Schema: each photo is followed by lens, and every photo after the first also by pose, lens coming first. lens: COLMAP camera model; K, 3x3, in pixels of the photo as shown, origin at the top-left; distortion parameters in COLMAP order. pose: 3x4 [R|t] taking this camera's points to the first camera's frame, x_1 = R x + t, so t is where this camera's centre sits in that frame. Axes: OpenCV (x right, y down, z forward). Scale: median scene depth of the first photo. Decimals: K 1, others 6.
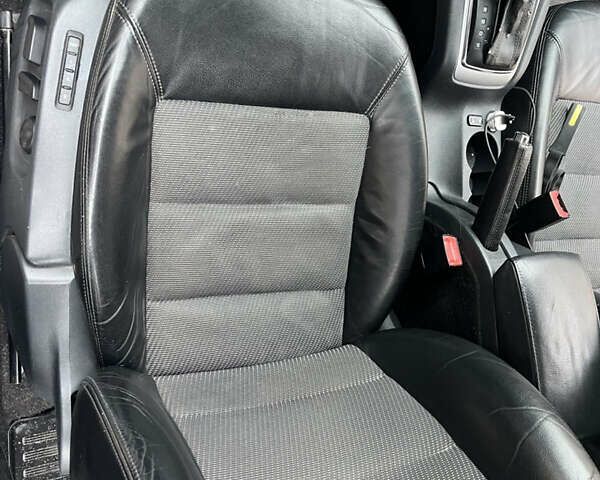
lens RADIAL K [[597.1, 0, 300.0], [0, 597.1, 240.0], [0, 0, 1]] dist [0.049719, -0.034392]
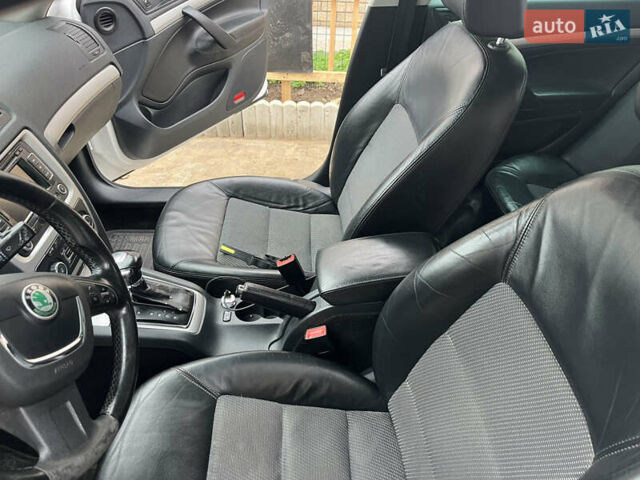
lens RADIAL K [[484.2, 0, 321.1], [0, 484.2, 237.8], [0, 0, 1]] dist [0.013513, -0.003346]
pose [[-0.018056, -0.924973, 0.379604, 0.022927], [0.999794, -0.020222, -0.001720, 0.036333], [0.009267, 0.379495, 0.925148, -0.158627]]
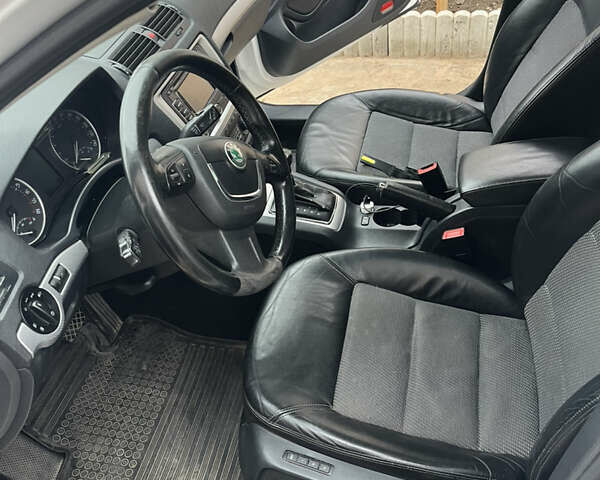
lens RADIAL K [[597.1, 0, 300.0], [0, 597.1, 240.0], [0, 0, 1]] dist [0.049719, -0.034392]
pose [[0.132536, -0.946176, 0.295273, -0.232801], [0.958426, 0.046390, -0.281545, 0.069276], [0.252693, 0.320312, 0.912988, -0.404335]]
